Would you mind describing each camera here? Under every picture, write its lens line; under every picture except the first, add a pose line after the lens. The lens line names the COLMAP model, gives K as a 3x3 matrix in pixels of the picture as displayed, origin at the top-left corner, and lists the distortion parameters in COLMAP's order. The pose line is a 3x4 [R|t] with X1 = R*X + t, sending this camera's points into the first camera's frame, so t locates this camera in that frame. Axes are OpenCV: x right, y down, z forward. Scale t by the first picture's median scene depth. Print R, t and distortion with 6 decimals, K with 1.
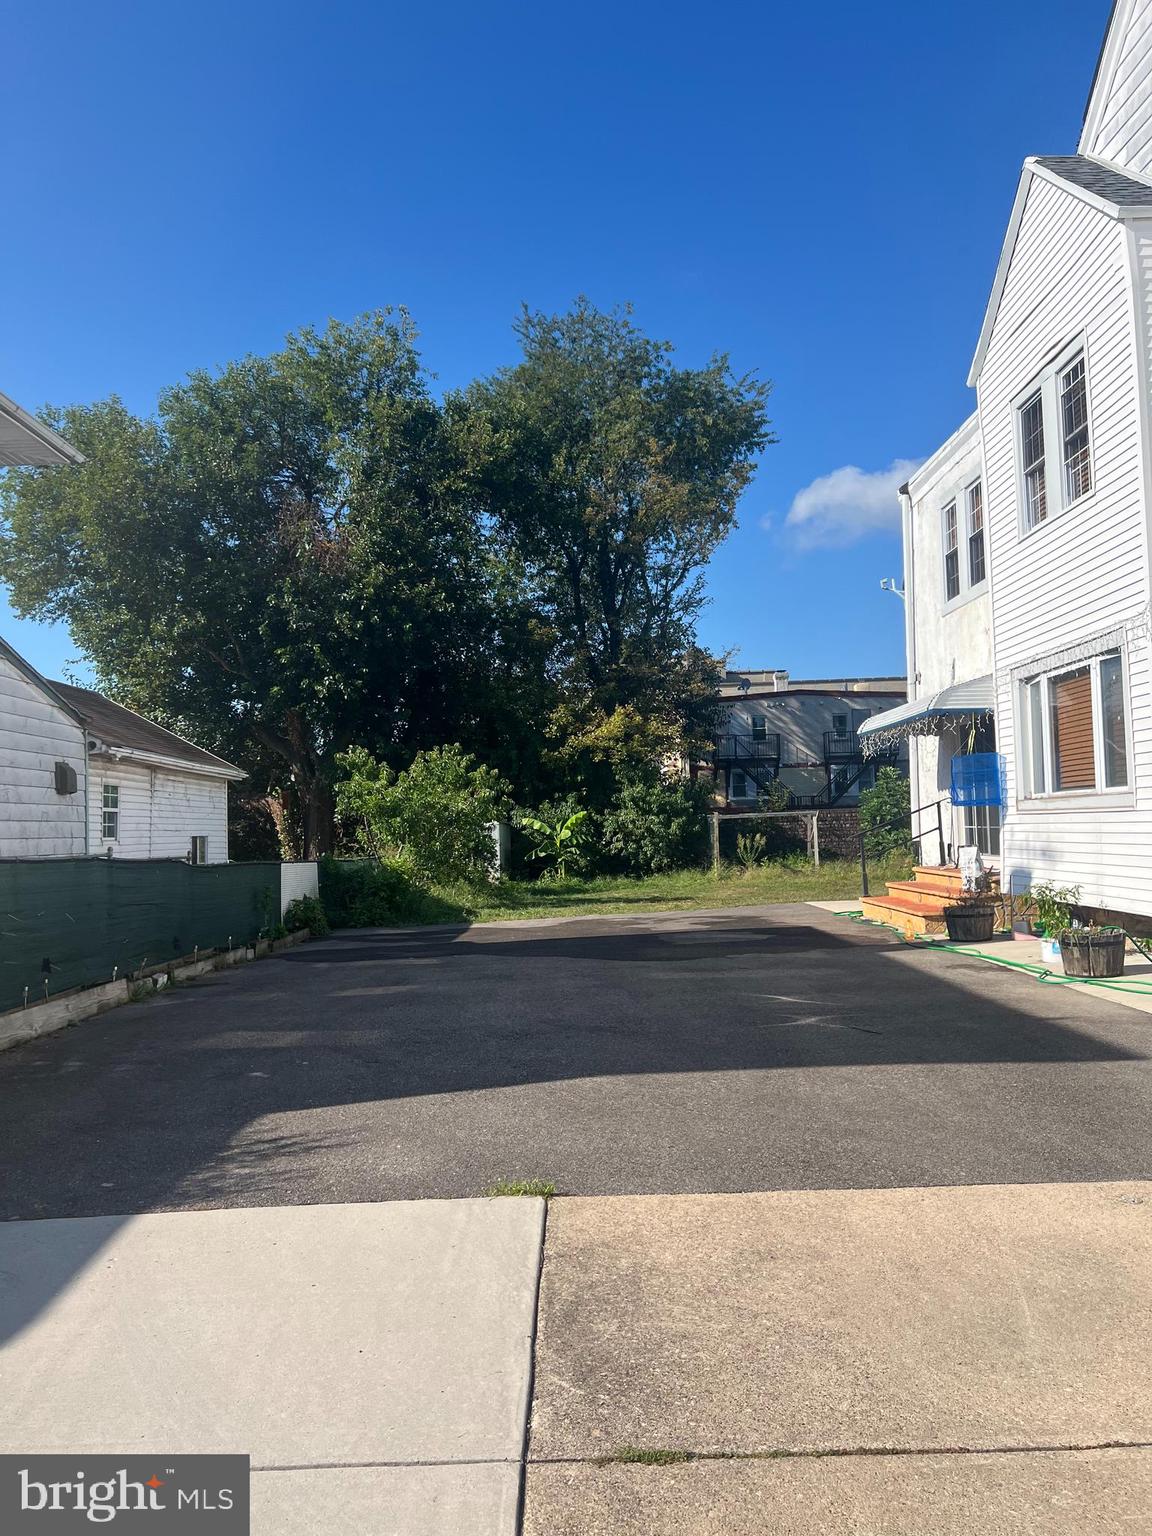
lens RADIAL K [[1153.1, 0, 564.9], [0, 1153.1, 776.0], [0, 0, 1]] dist [0.053683, -0.056842]
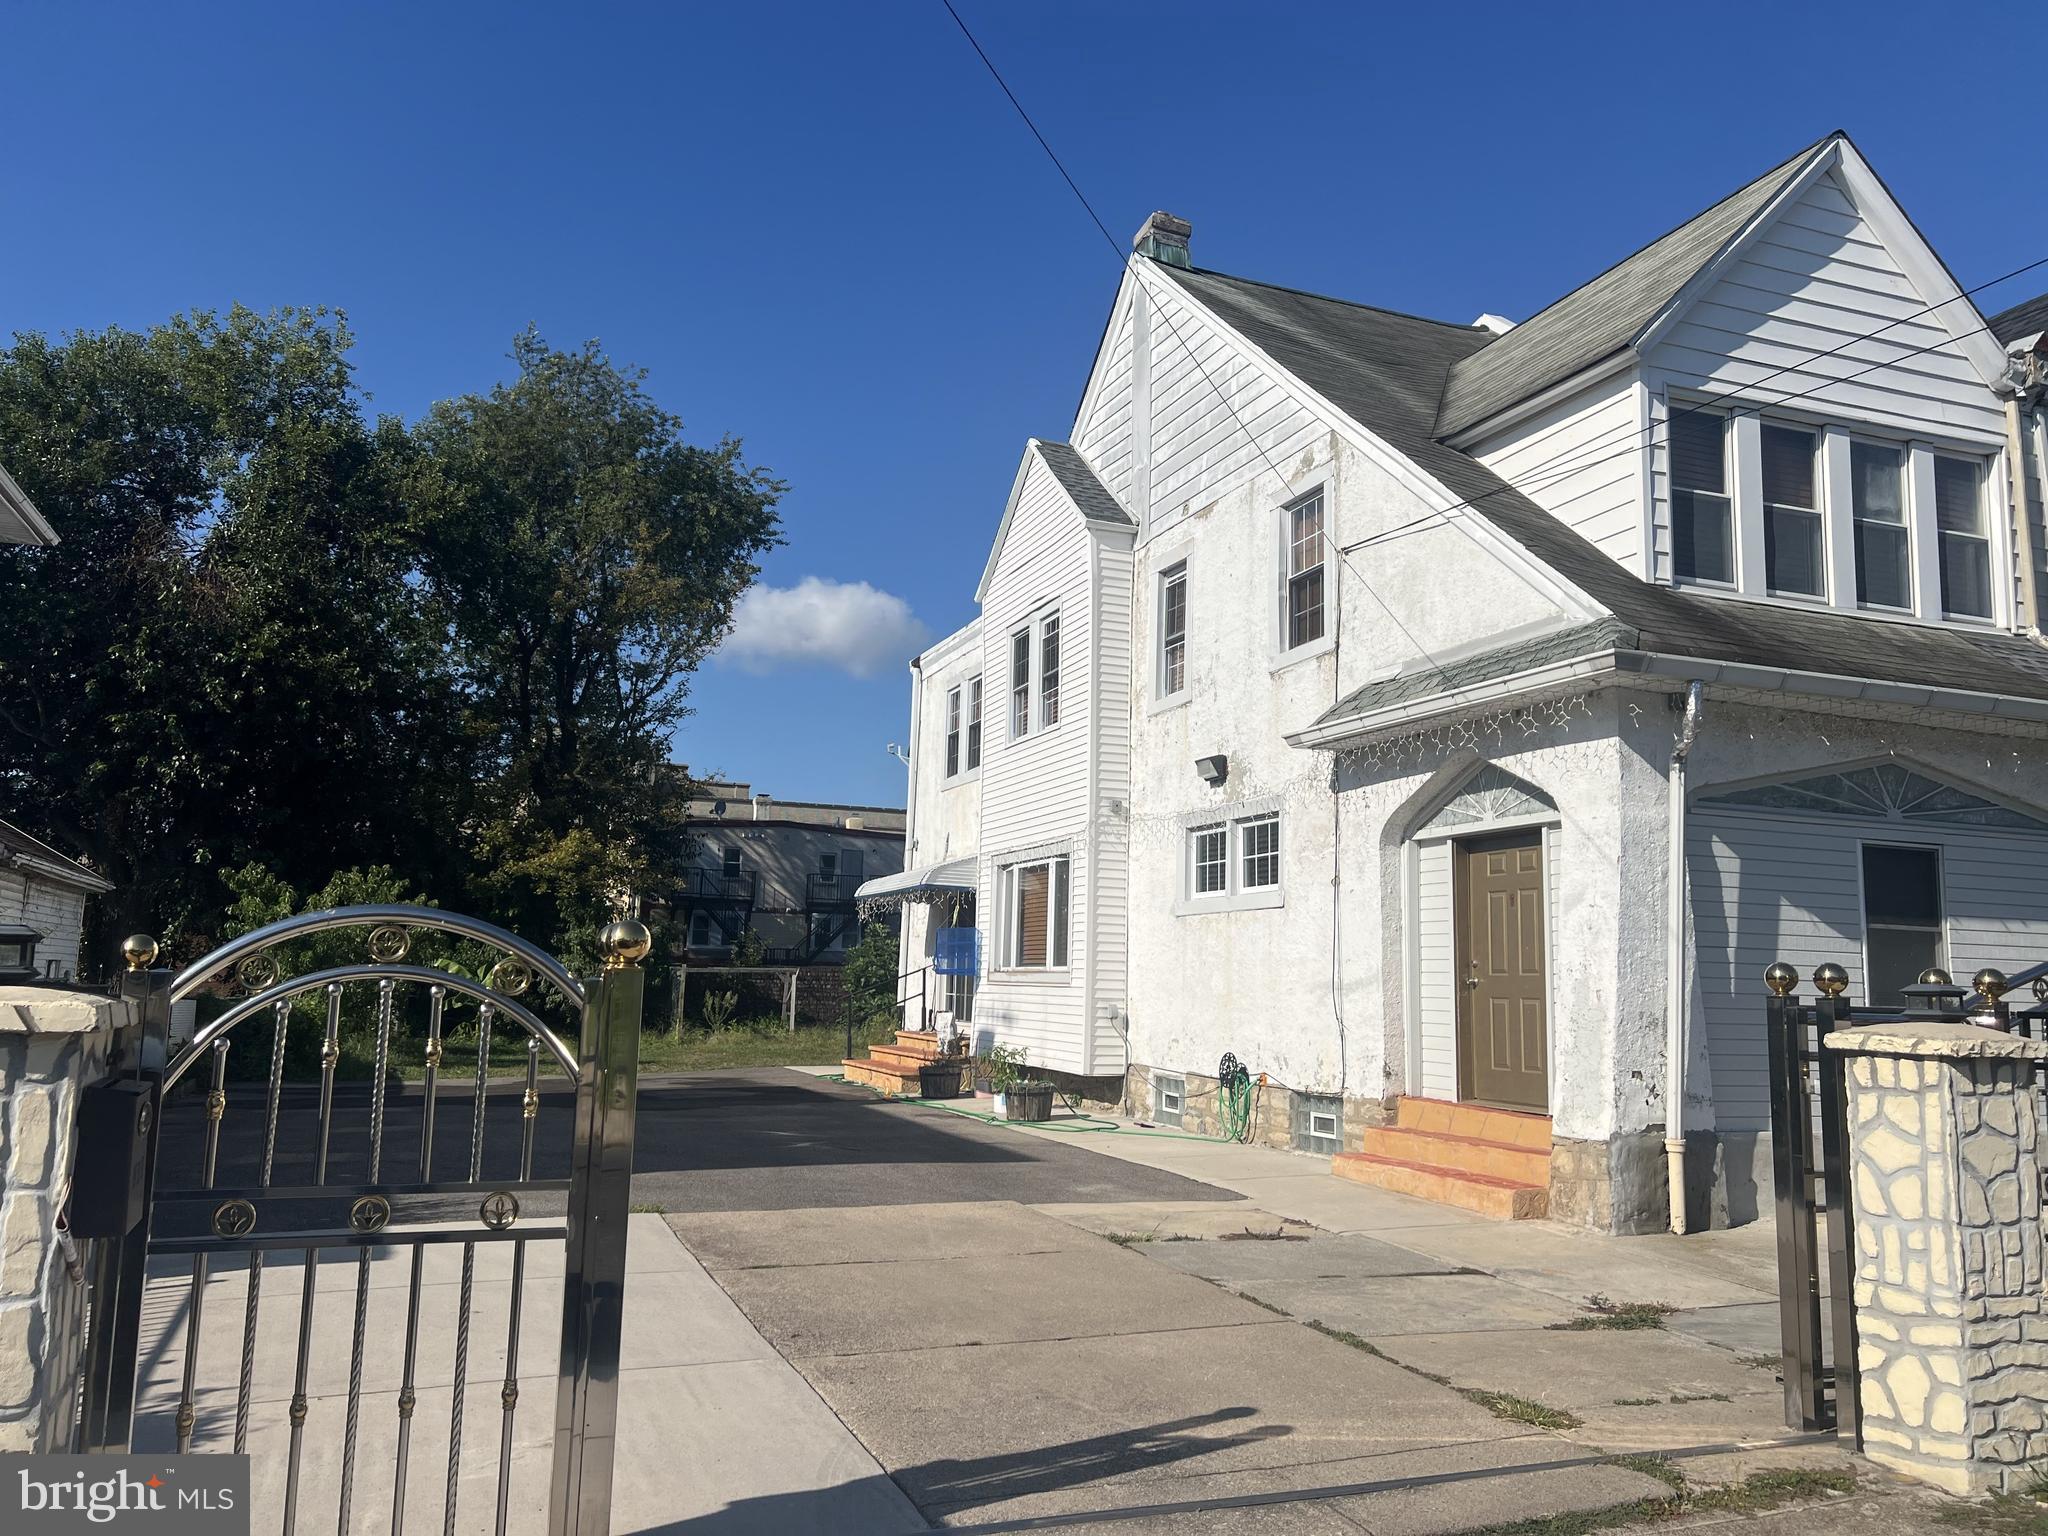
lens RADIAL K [[1537.5, 0, 1044.3], [0, 1537.5, 763.6], [0, 0, 1]] dist [0.053683, -0.056842]
pose [[0.925947, 0.105477, 0.362624, -0.049909], [-0.069339, 0.991364, -0.111306, -0.007071], [-0.371233, 0.077920, 0.925265, -0.168884]]
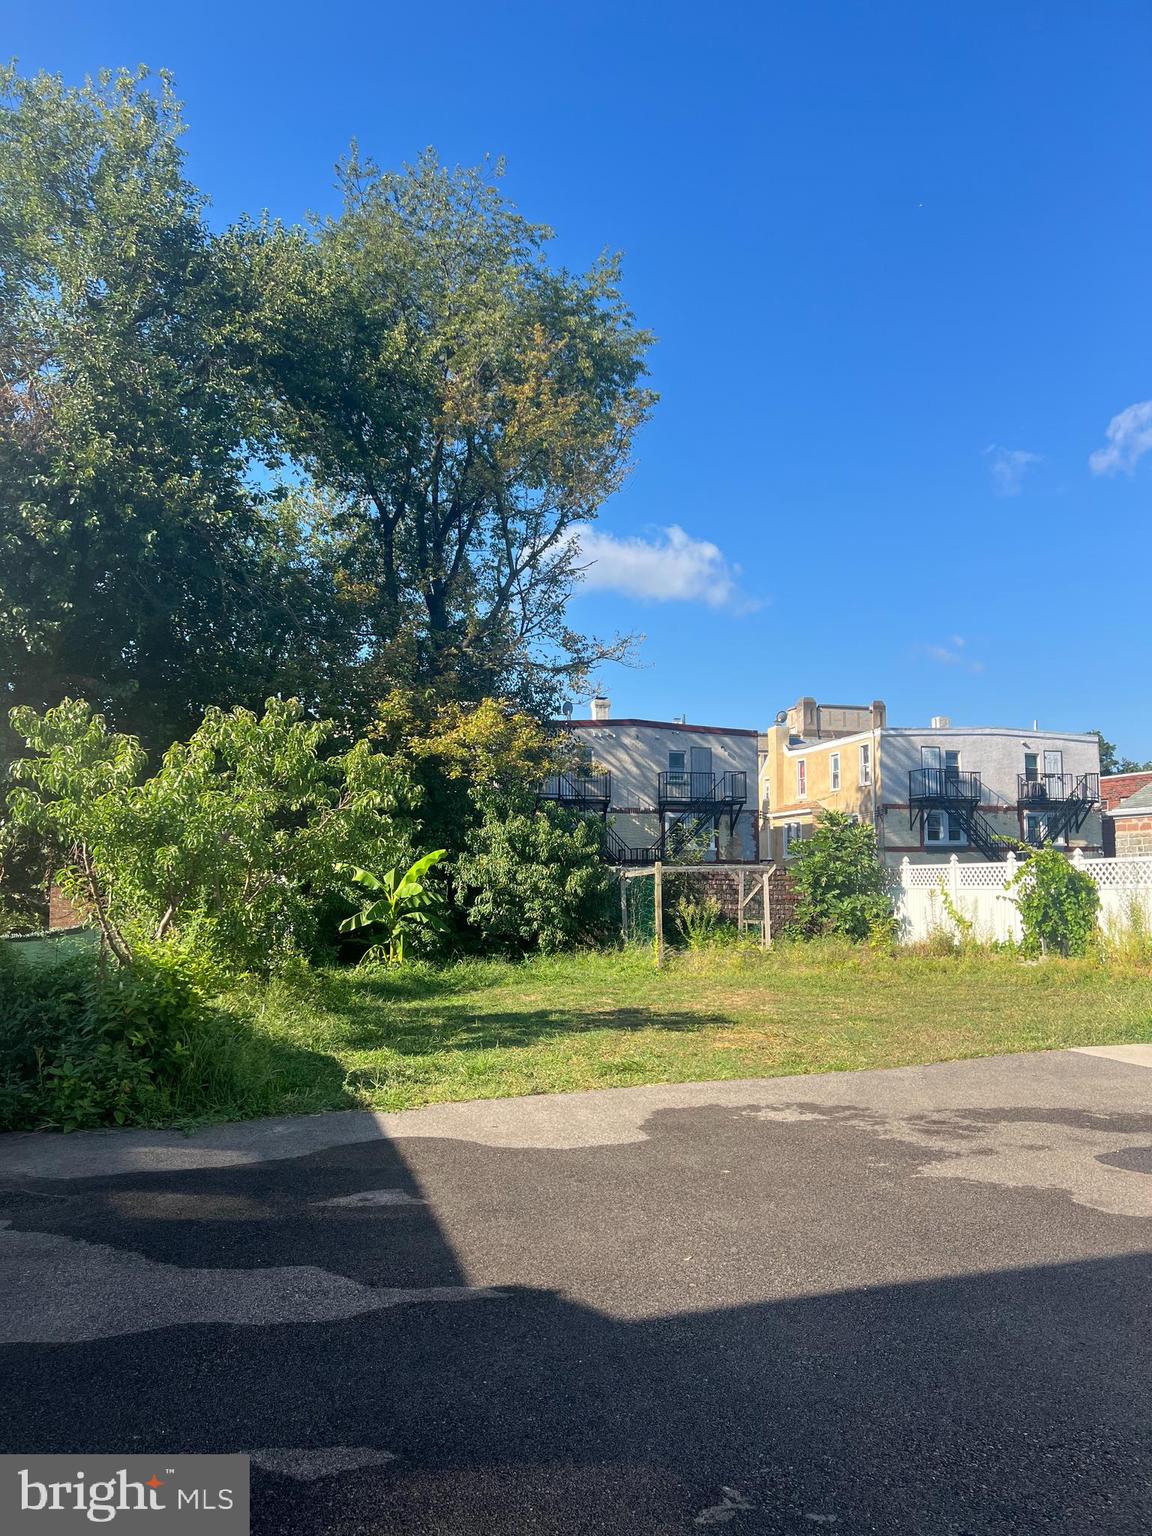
lens RADIAL K [[1153.1, 0, 603.0], [0, 1153.1, 770.5], [0, 0, 1]] dist [0.053683, -0.056842]
pose [[0.956836, 0.055522, 0.285275, -0.078318], [-0.040000, 0.997399, -0.059957, 0.018788], [-0.287862, 0.045958, 0.956569, 0.362519]]
